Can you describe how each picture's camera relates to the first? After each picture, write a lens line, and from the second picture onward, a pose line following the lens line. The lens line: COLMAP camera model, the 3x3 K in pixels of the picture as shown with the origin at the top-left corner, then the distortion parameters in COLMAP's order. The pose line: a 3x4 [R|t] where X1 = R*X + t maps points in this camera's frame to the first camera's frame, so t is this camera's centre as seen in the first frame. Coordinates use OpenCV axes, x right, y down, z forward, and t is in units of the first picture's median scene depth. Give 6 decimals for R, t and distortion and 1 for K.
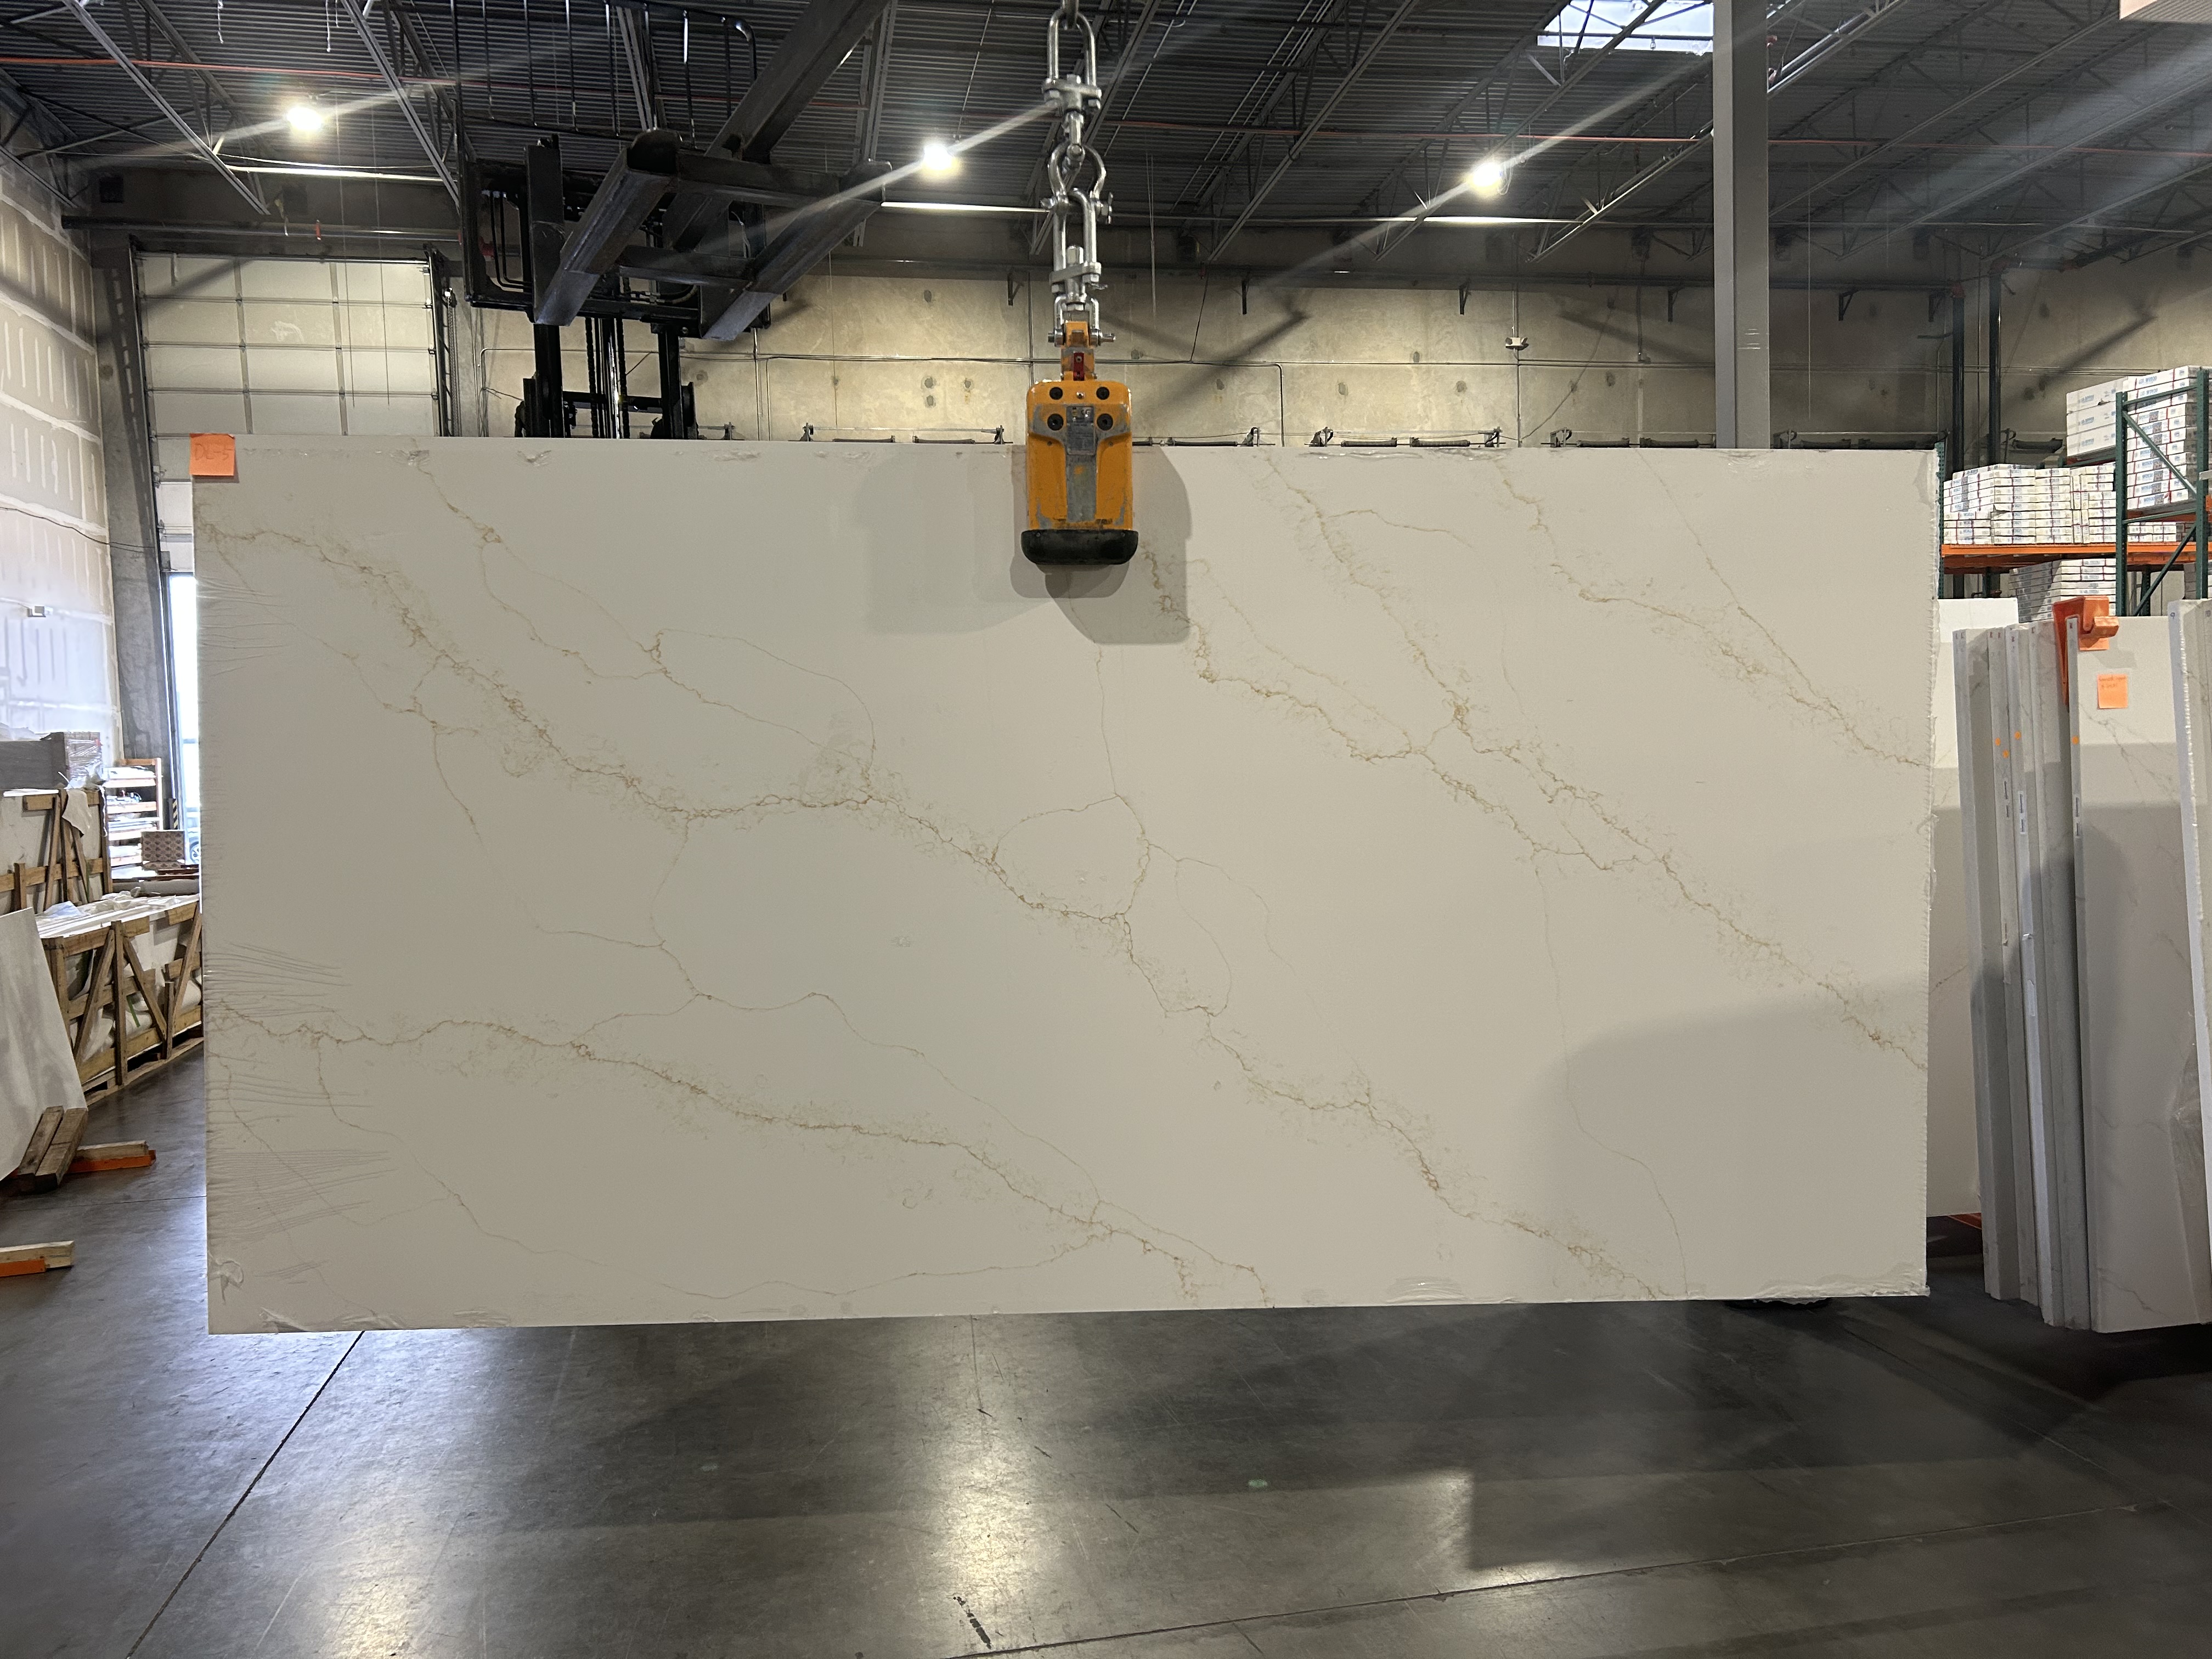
lens RADIAL K [[1674.6, 0, 1115.0], [0, 1674.6, 828.0], [0, 0, 1]] dist [0.041093, -0.047026]
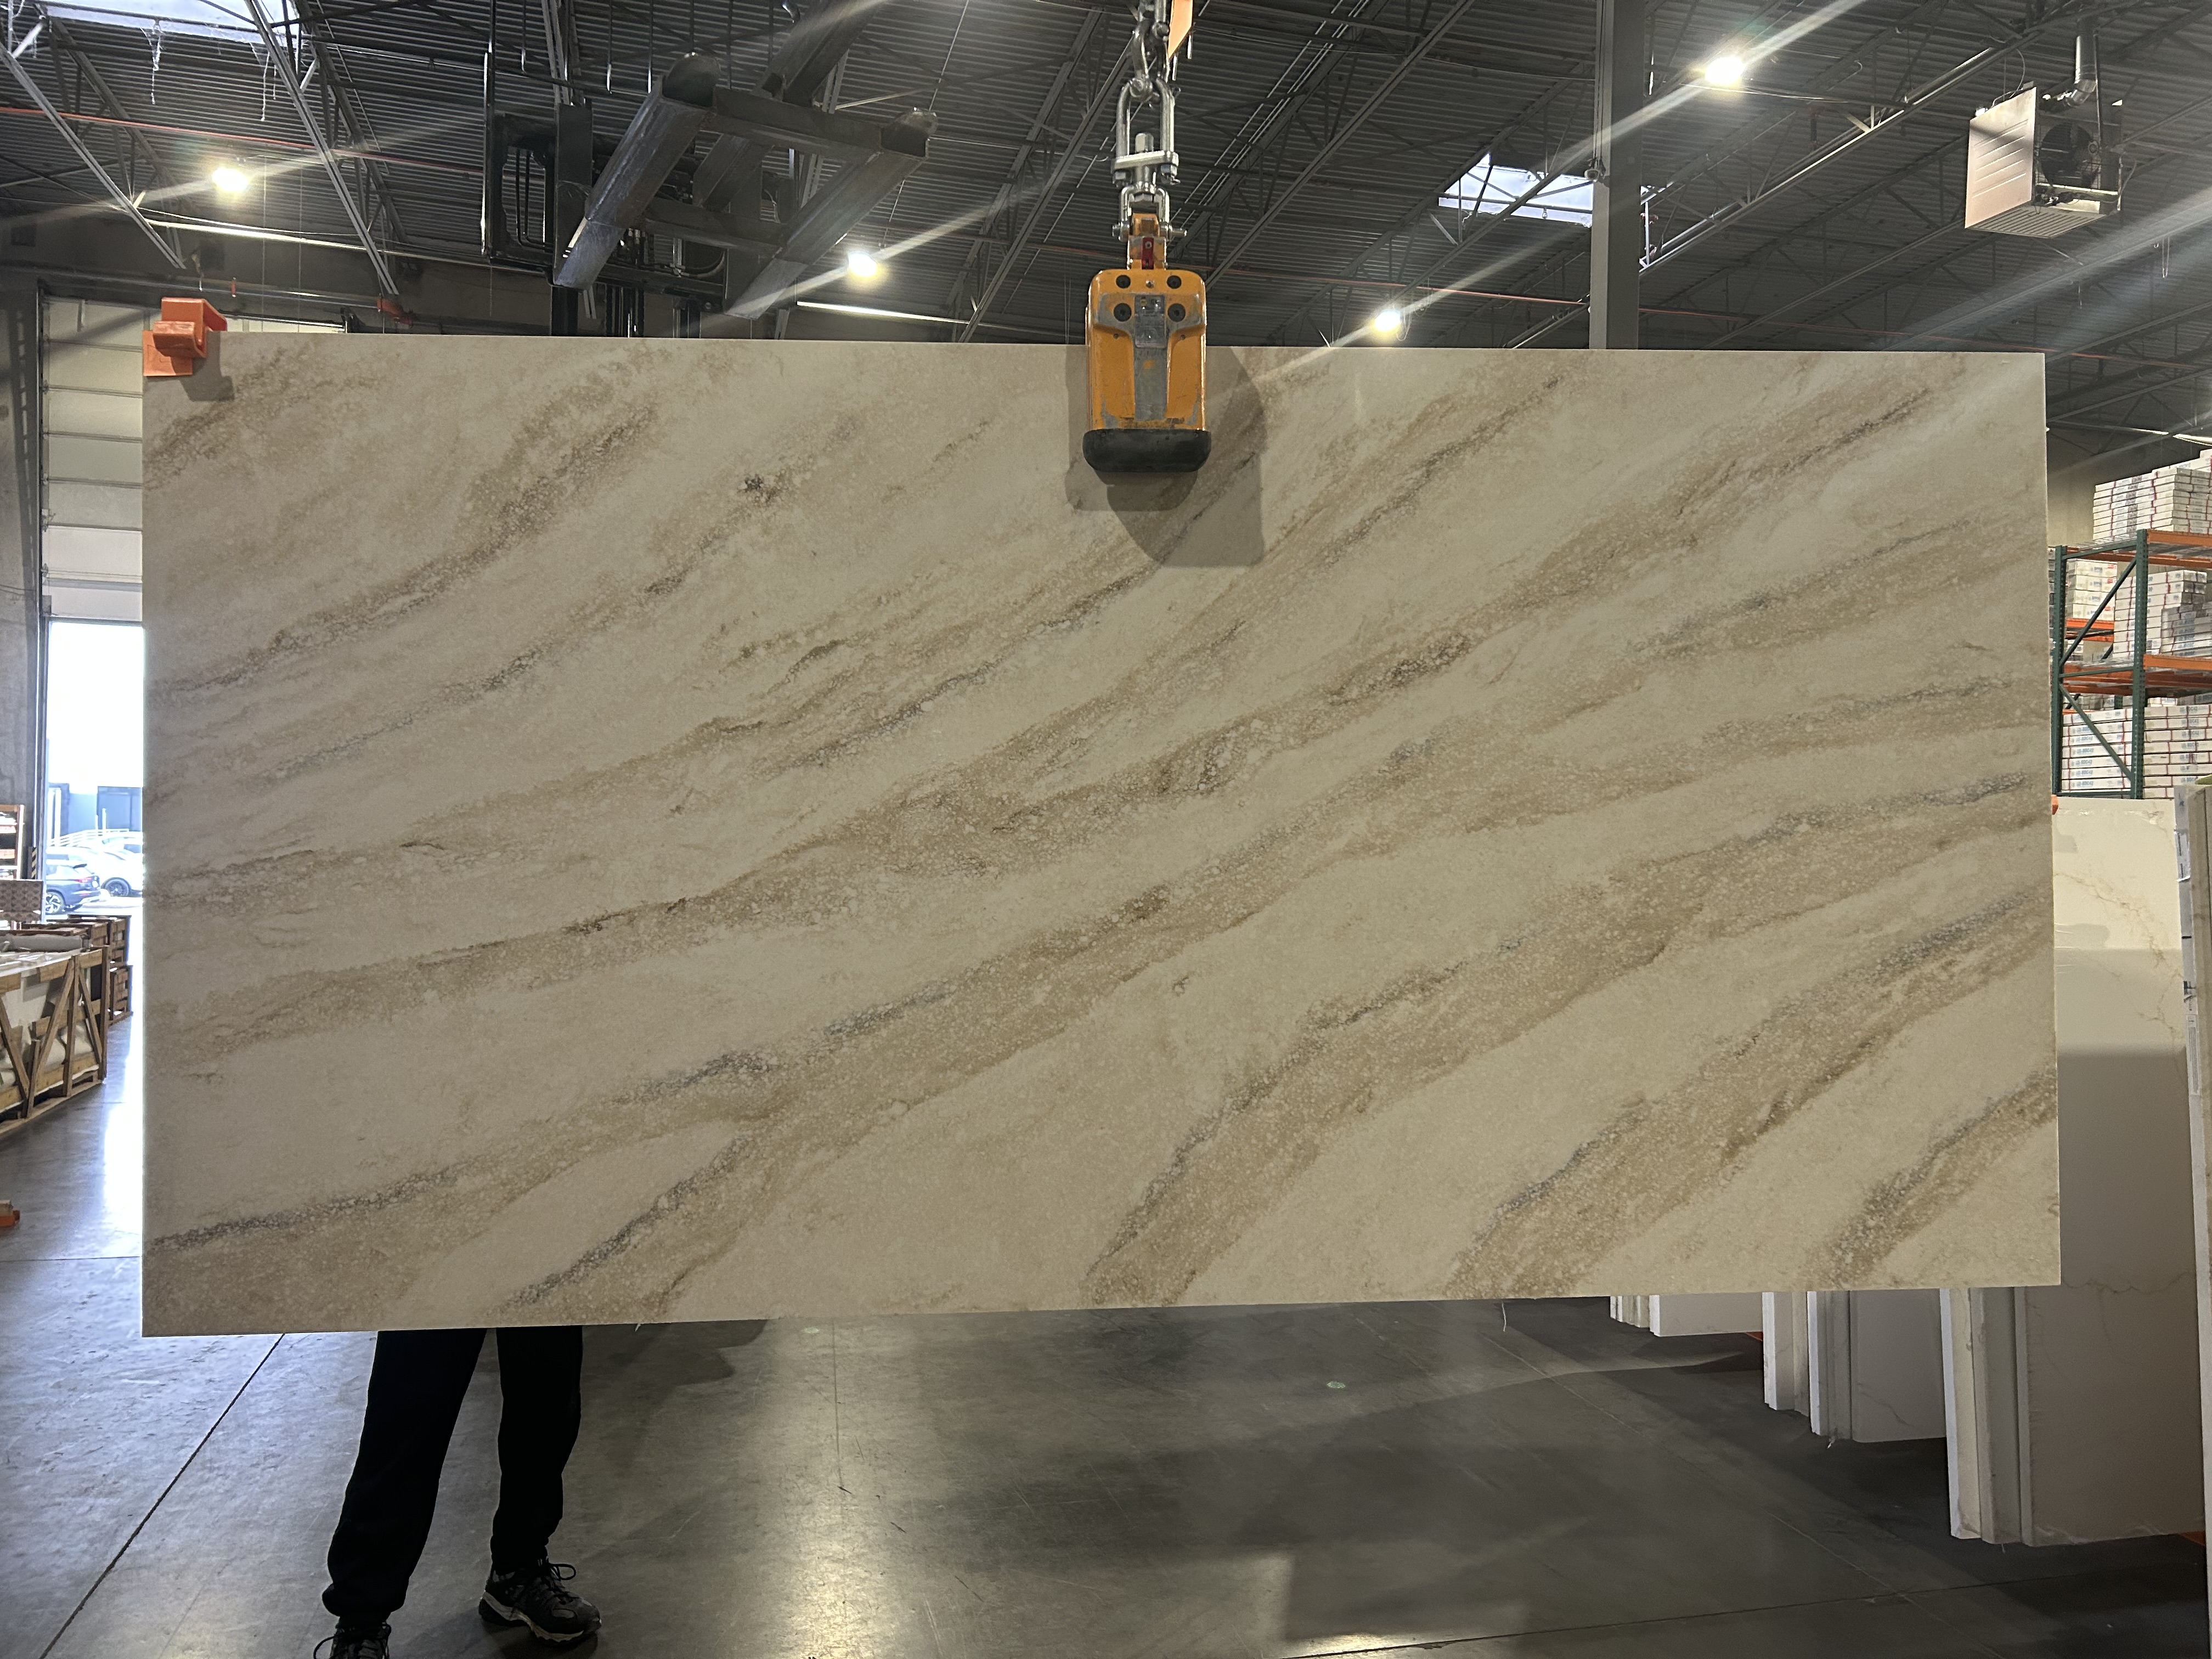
lens RADIAL K [[1674.6, 0, 1117.7], [0, 1674.6, 828.0], [0, 0, 1]] dist [0.041093, -0.047026]
pose [[0.996434, 0.052630, 0.065951, 0.000313], [-0.048826, 0.997121, -0.058018, -0.002641], [-0.068814, 0.054591, 0.996135, -0.015934]]
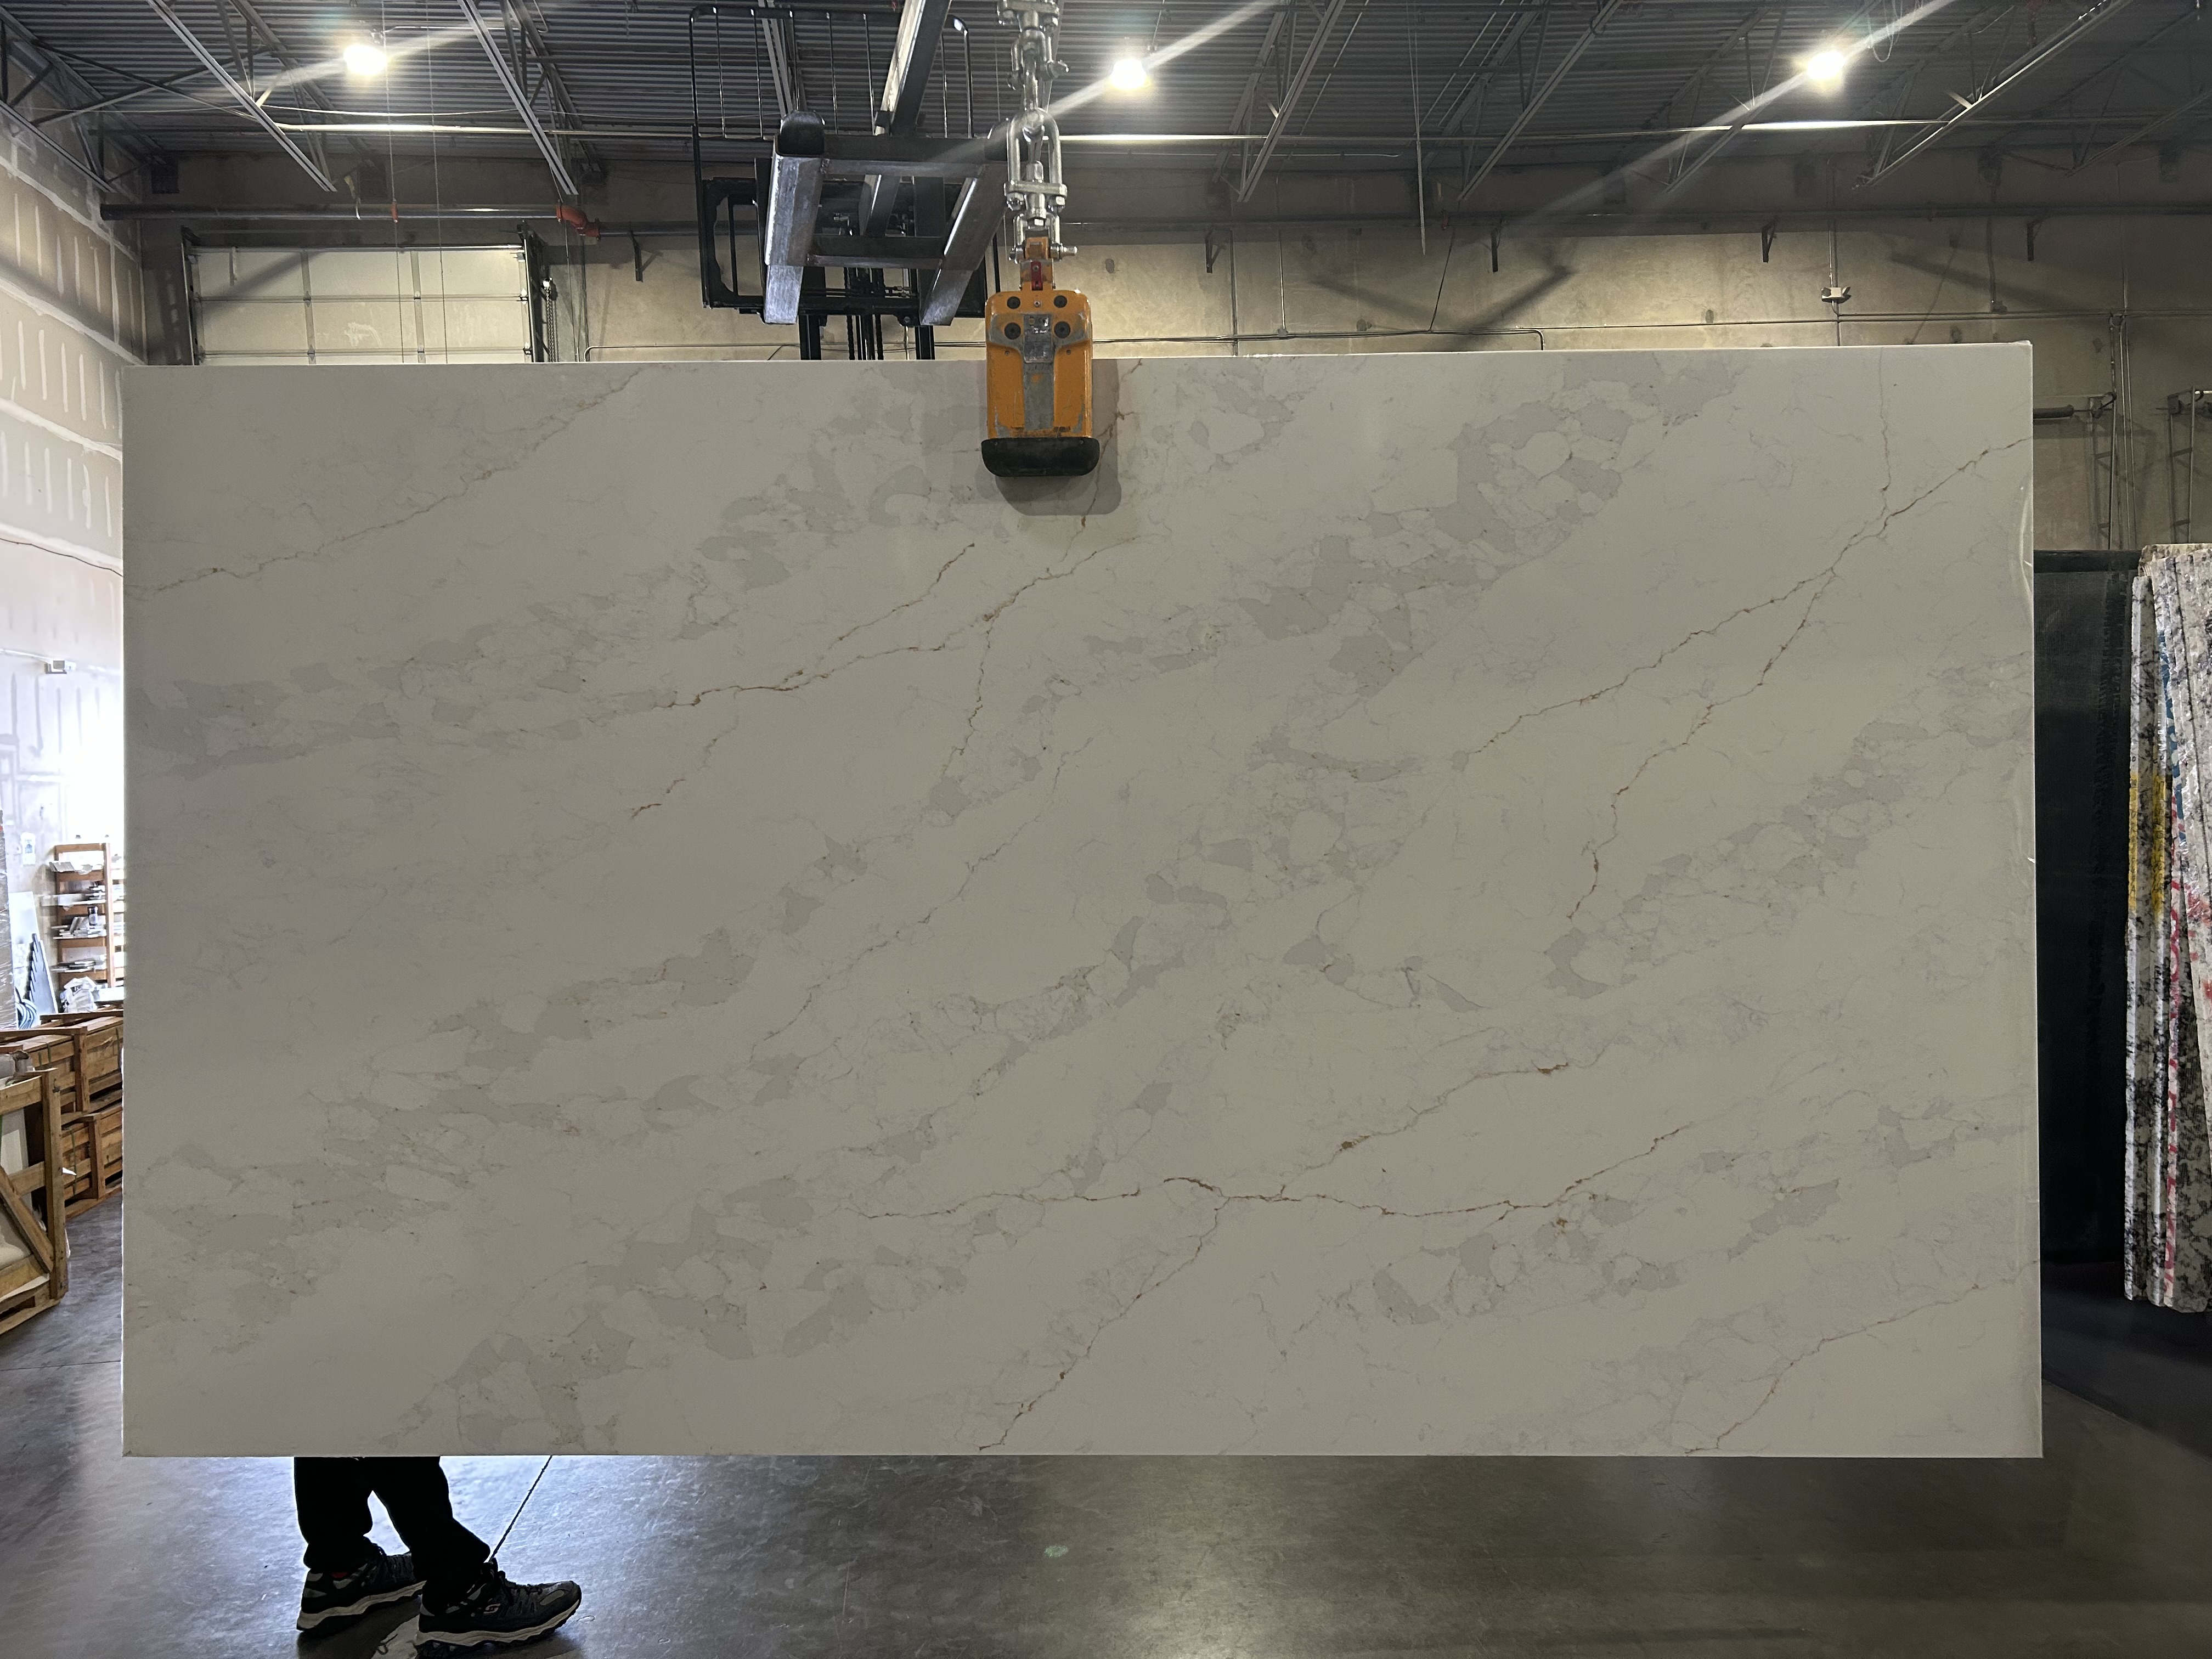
lens RADIAL K [[1674.6, 0, 1102.4], [0, 1674.6, 820.5], [0, 0, 1]] dist [0.041093, -0.047026]
pose [[0.995572, -0.018675, -0.092131, -0.052605], [0.014852, 0.999007, -0.042006, -0.010462], [0.092824, 0.040451, 0.994860, 0.224930]]
